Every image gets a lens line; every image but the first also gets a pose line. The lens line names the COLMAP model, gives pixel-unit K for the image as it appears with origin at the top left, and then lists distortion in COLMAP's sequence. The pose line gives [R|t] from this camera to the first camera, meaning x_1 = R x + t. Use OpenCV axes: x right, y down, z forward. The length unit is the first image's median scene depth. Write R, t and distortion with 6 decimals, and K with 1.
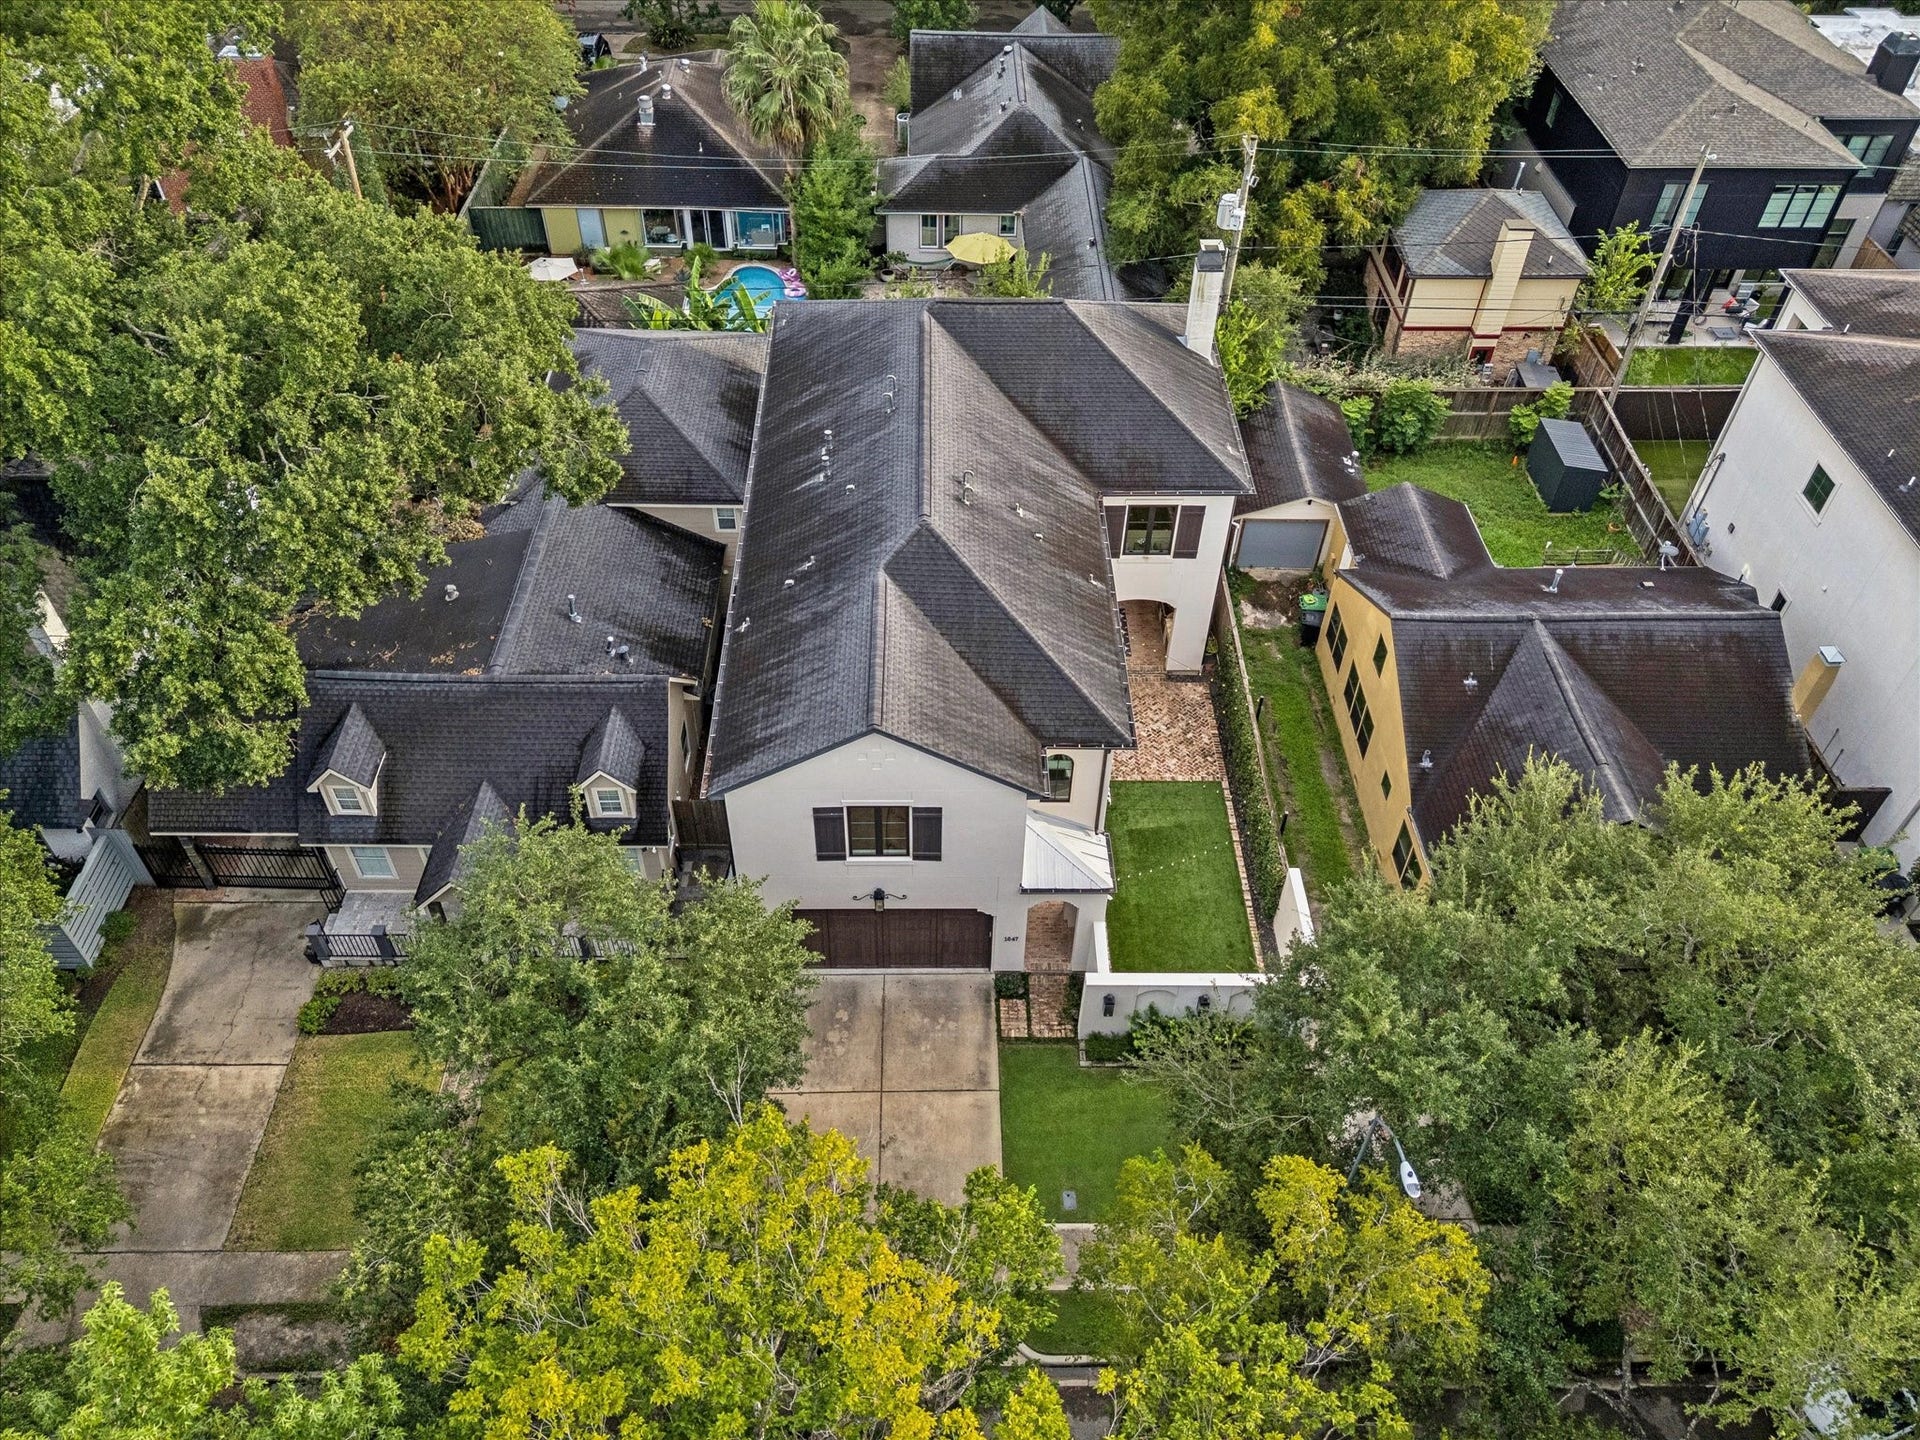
lens RADIAL K [[1417.9, 0, 960.0], [0, 1417.9, 720.0], [0, 0, 1]] dist [0.072627, -0.060257]
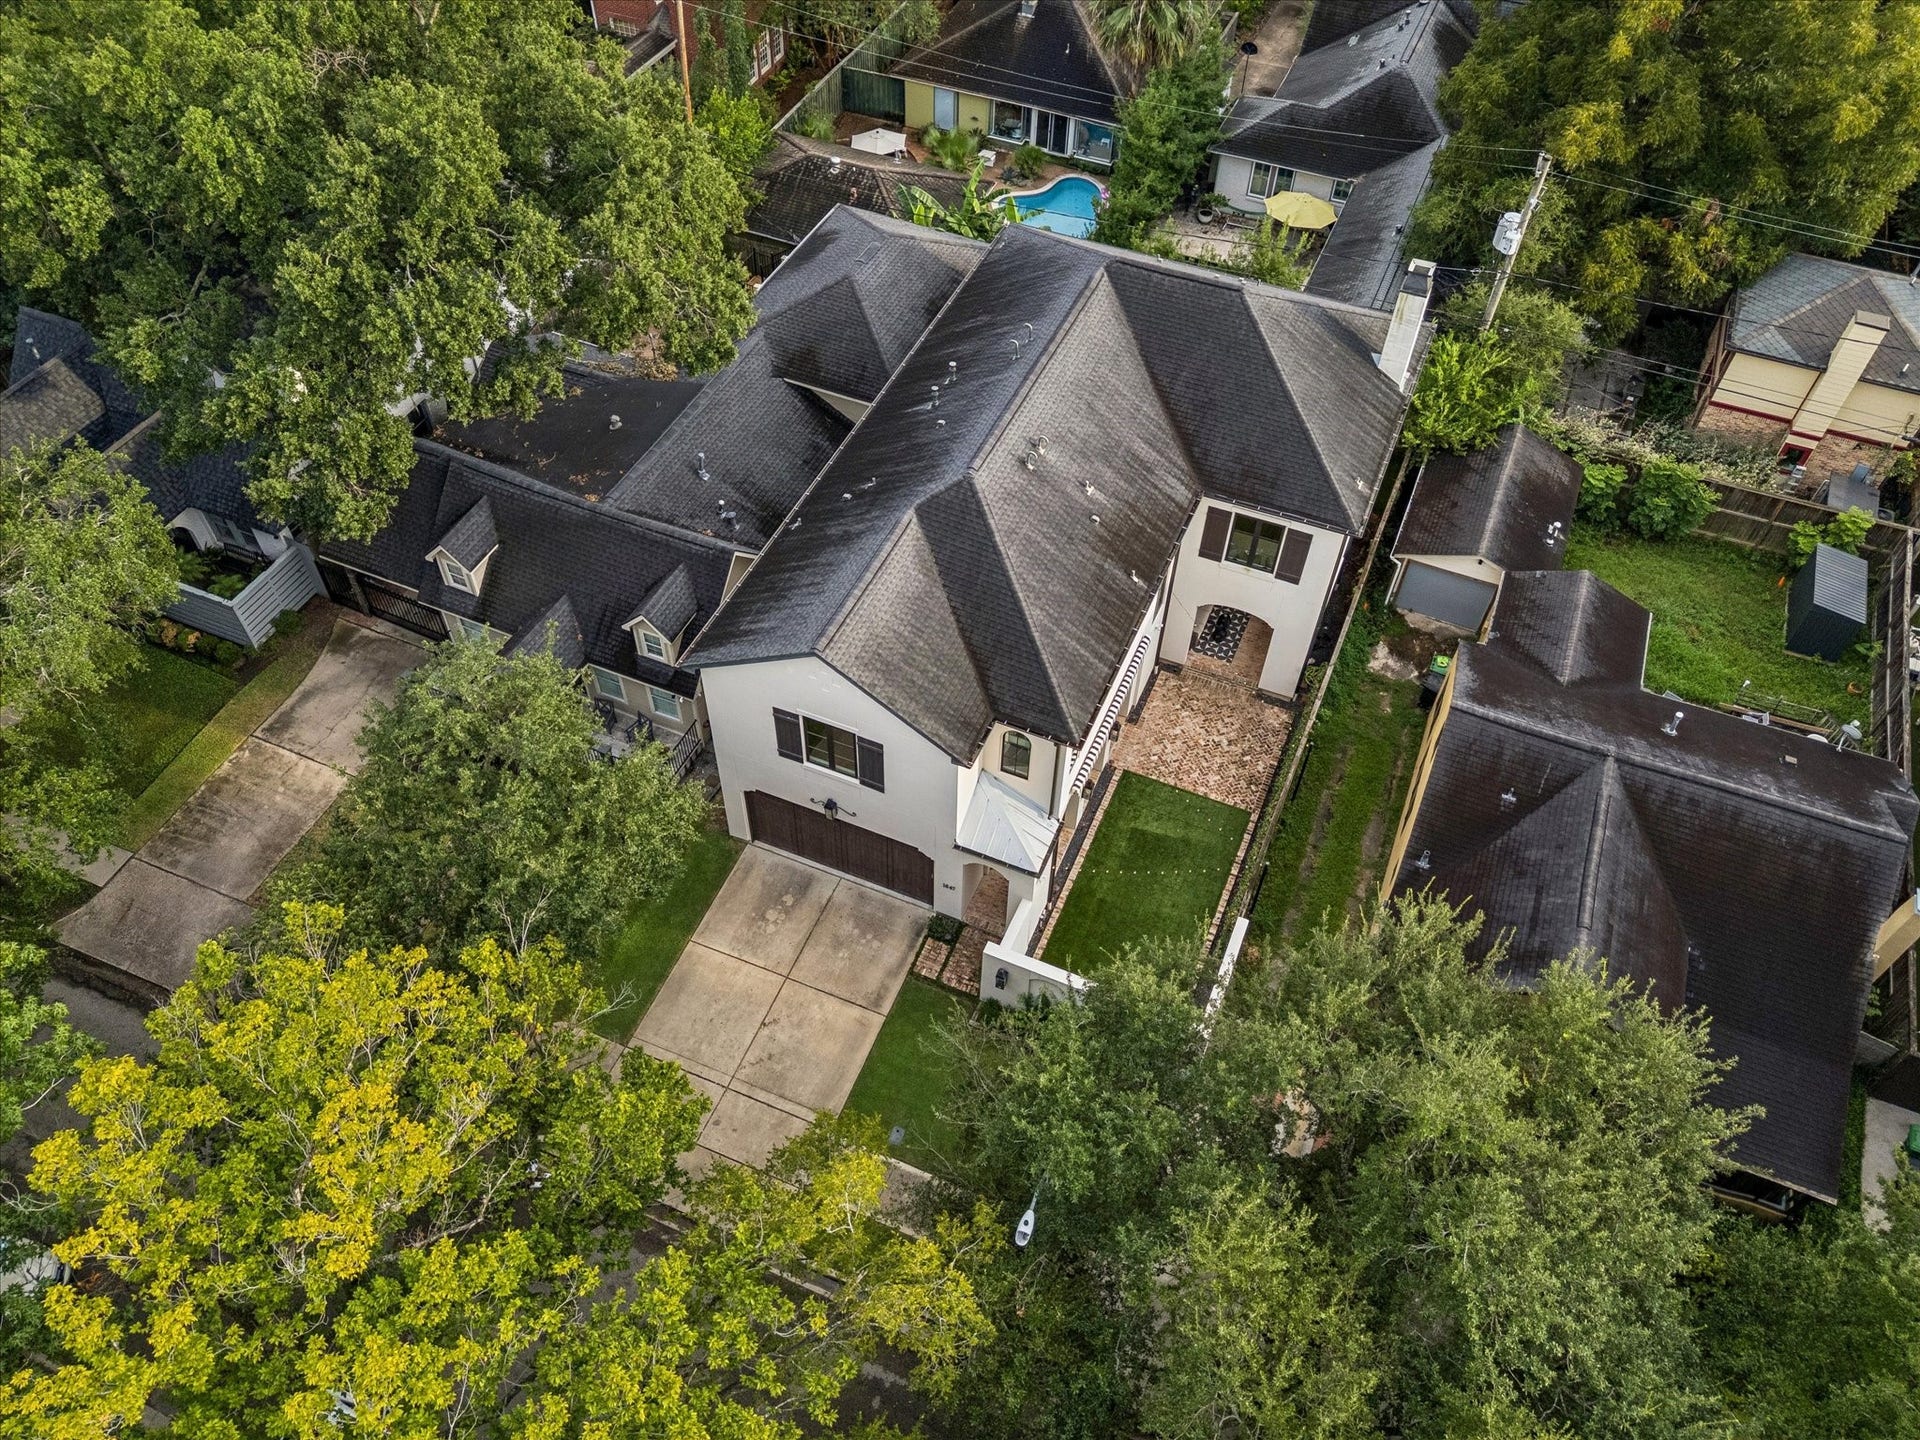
lens RADIAL K [[1417.9, 0, 960.0], [0, 1417.9, 720.0], [0, 0, 1]] dist [0.072627, -0.060257]
pose [[0.913632, 0.310405, -0.262536, 0.218259], [-0.290314, 0.950216, 0.113173, -0.063907], [0.284596, -0.027181, 0.958262, 0.009809]]
